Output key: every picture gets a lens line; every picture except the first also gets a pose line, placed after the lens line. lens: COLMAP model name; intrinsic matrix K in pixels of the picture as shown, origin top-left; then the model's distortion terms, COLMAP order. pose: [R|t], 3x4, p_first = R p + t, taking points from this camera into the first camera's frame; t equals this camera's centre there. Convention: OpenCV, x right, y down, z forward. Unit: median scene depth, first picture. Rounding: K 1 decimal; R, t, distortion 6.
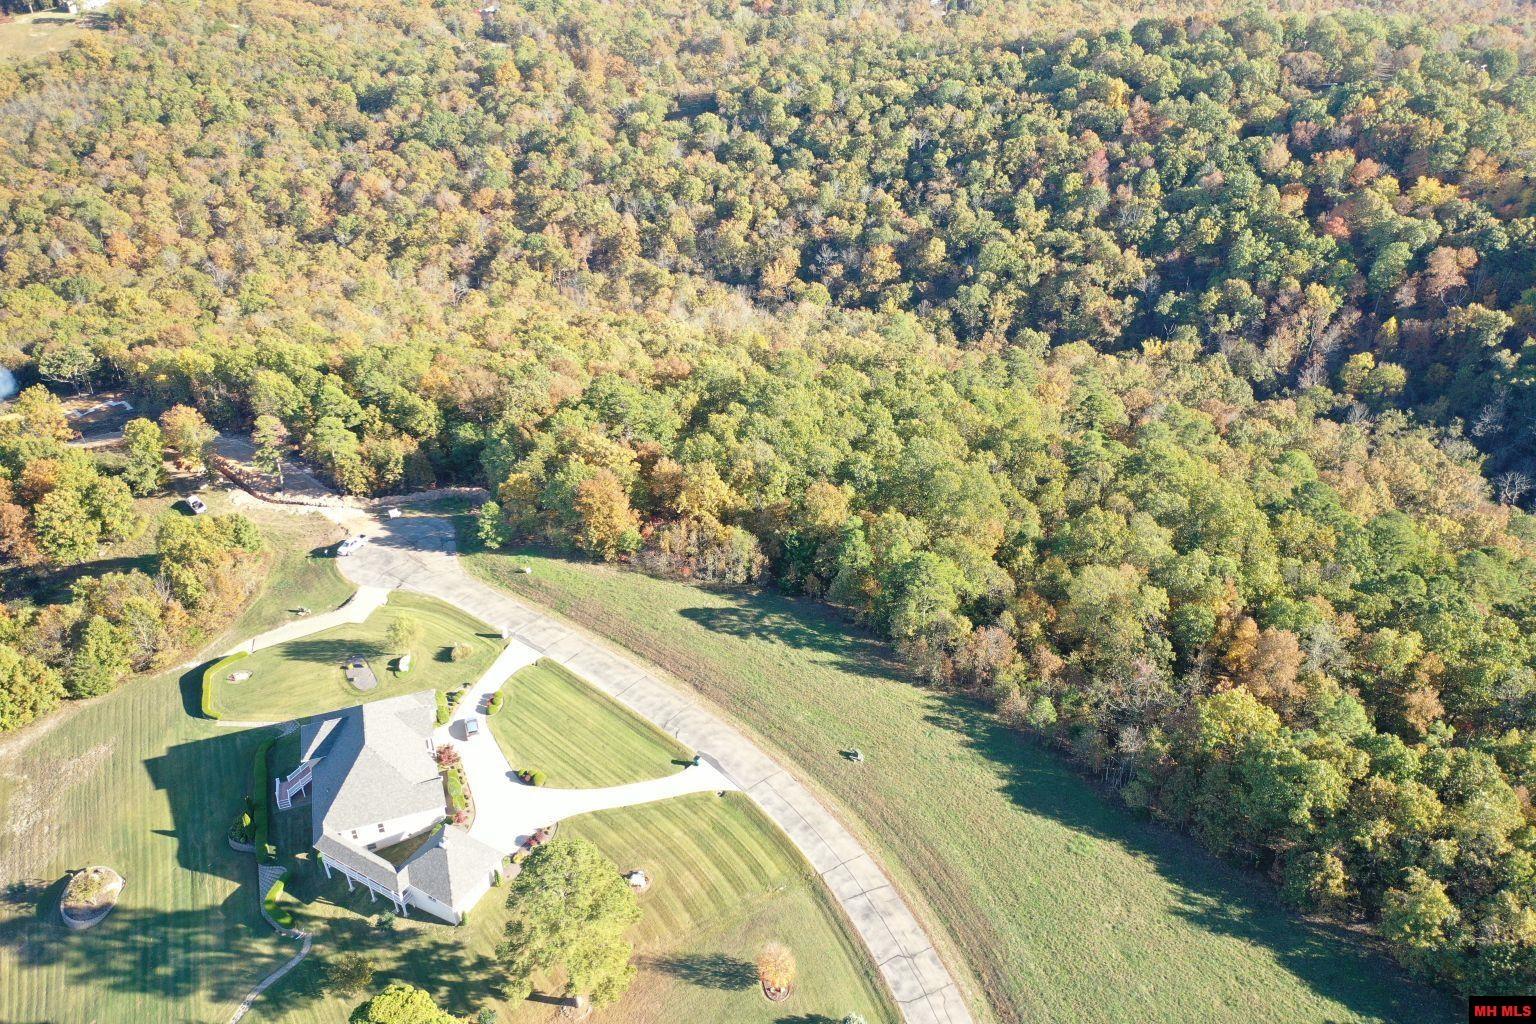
lens RADIAL K [[1205.4, 0, 768.0], [0, 1205.4, 512.0], [0, 0, 1]] dist [0.005191, -0.003909]
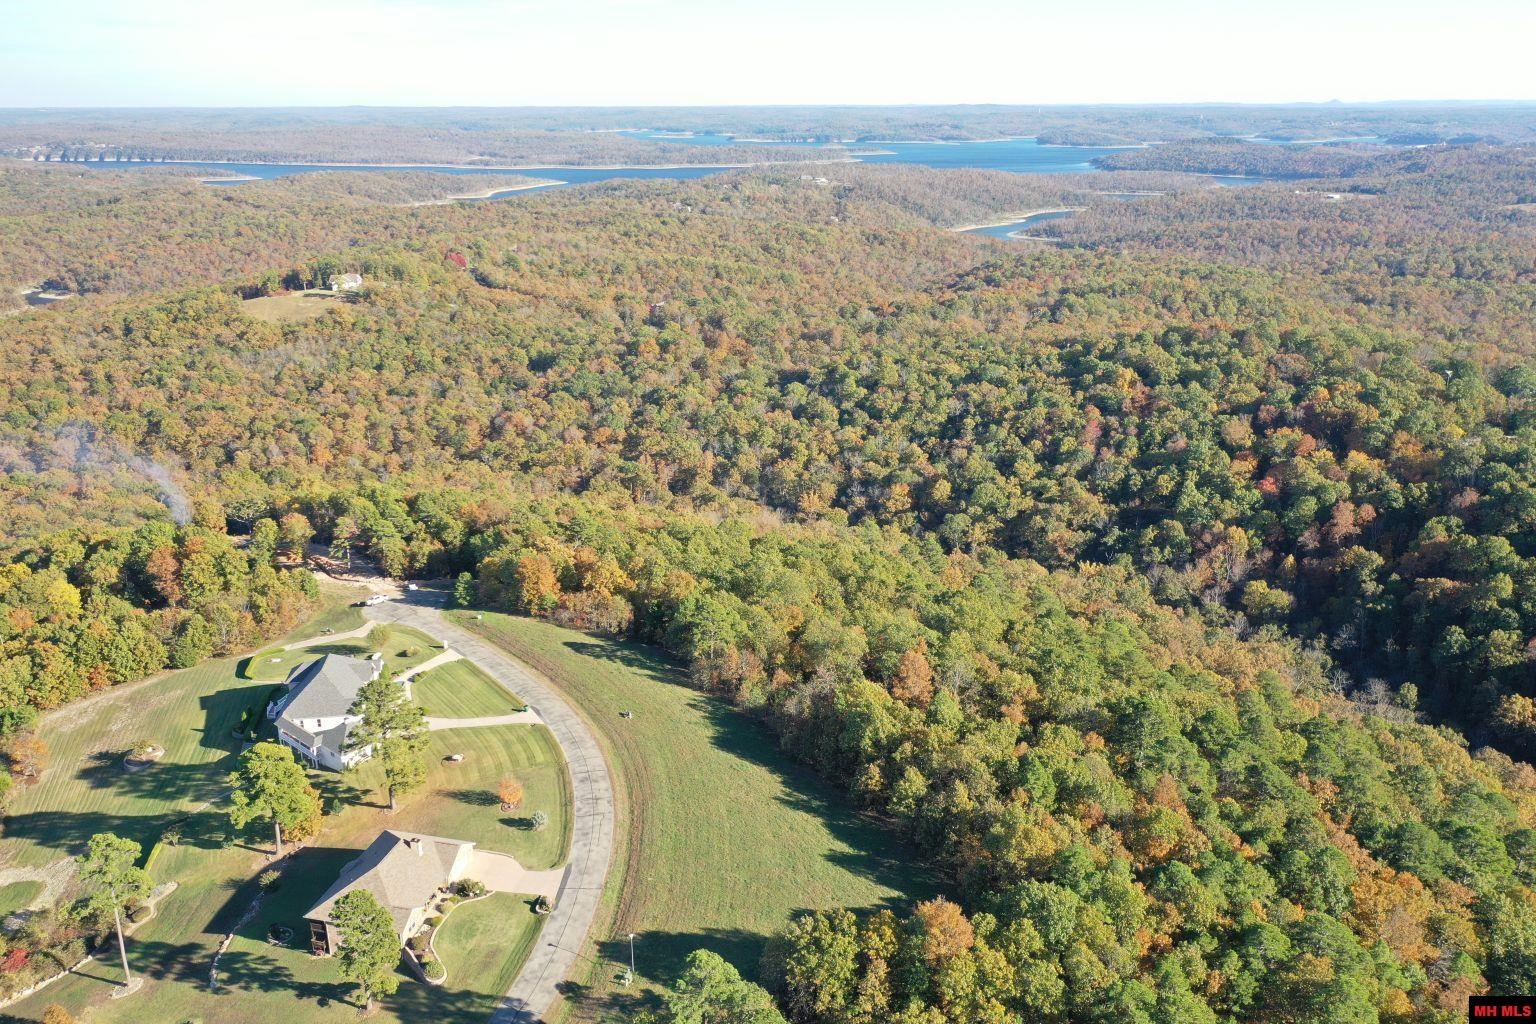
lens RADIAL K [[1205.4, 0, 768.0], [0, 1205.4, 512.0], [0, 0, 1]] dist [0.005191, -0.003909]
pose [[0.984154, 0.070641, -0.162639, 0.150874], [-0.107993, 0.966271, -0.233790, 0.093436], [0.140638, 0.247649, 0.958588, -0.149799]]
